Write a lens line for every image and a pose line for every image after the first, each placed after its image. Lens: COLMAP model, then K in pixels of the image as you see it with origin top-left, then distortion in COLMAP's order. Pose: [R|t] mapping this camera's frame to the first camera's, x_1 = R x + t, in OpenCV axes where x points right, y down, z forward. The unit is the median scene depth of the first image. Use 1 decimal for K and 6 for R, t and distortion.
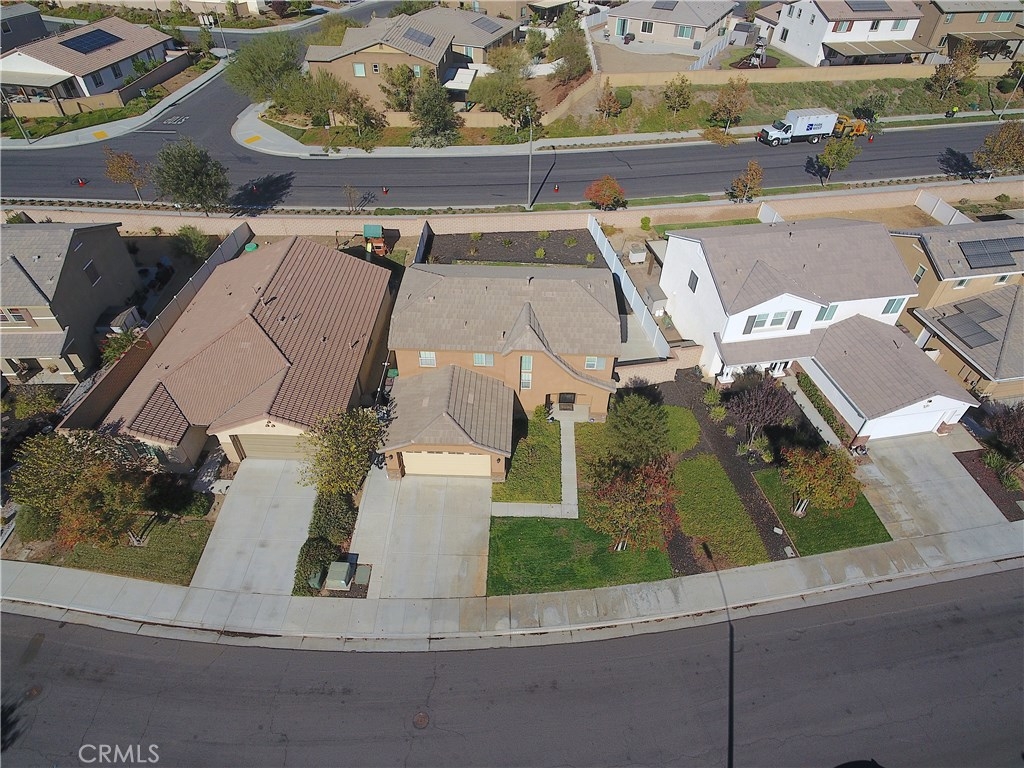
lens RADIAL K [[602.4, 0, 509.7], [0, 602.4, 383.7], [0, 0, 1]] dist [0.000175, 0.003056]
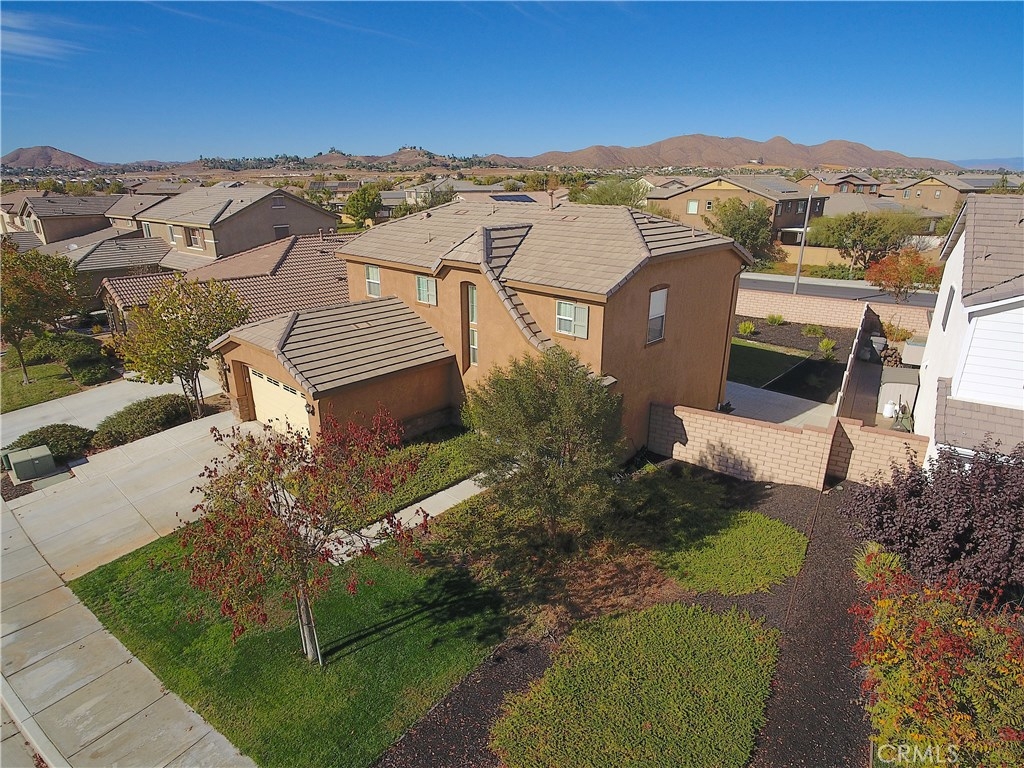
lens RADIAL K [[602.4, 0, 511.8], [0, 602.4, 388.9], [0, 0, 1]] dist [0.000175, 0.003056]
pose [[0.746926, 0.209494, -0.631041, 0.449090], [-0.439181, 0.868015, -0.231668, 0.156661], [0.499220, 0.450181, 0.740349, 0.680287]]
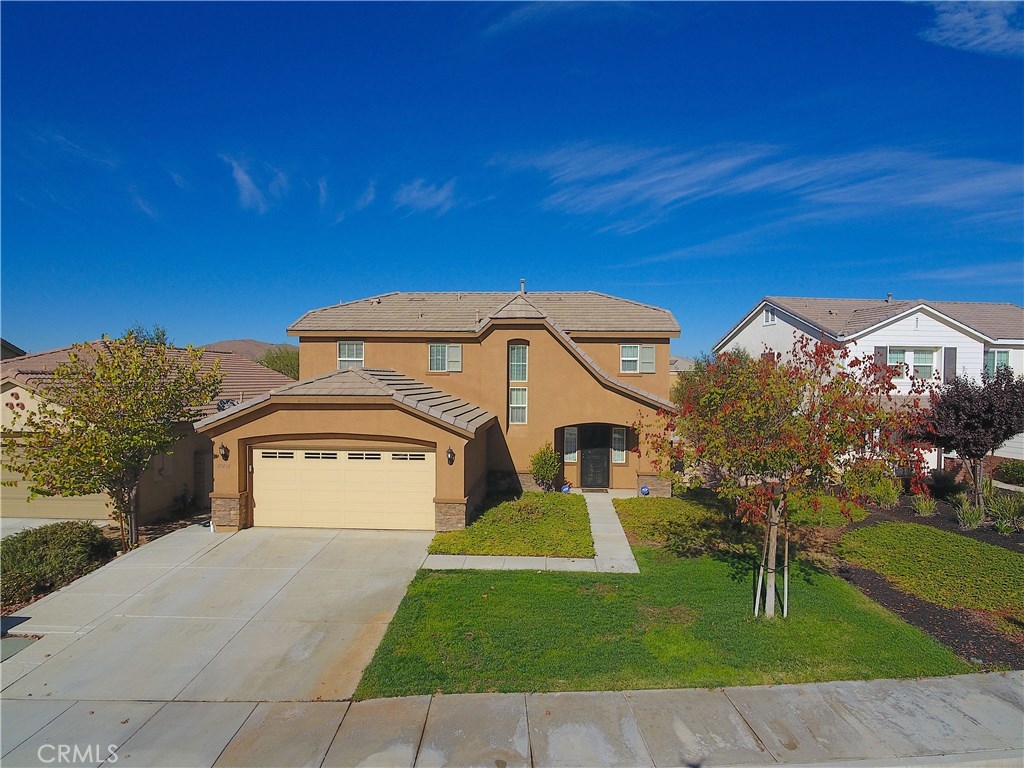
lens RADIAL K [[602.4, 0, 511.8], [0, 602.4, 385.2], [0, 0, 1]] dist [0.000175, 0.003056]
pose [[0.999411, -0.006825, -0.033637, 0.043596], [-0.017289, 0.746510, -0.665149, 0.390627], [0.029650, 0.665339, 0.745952, 0.619313]]
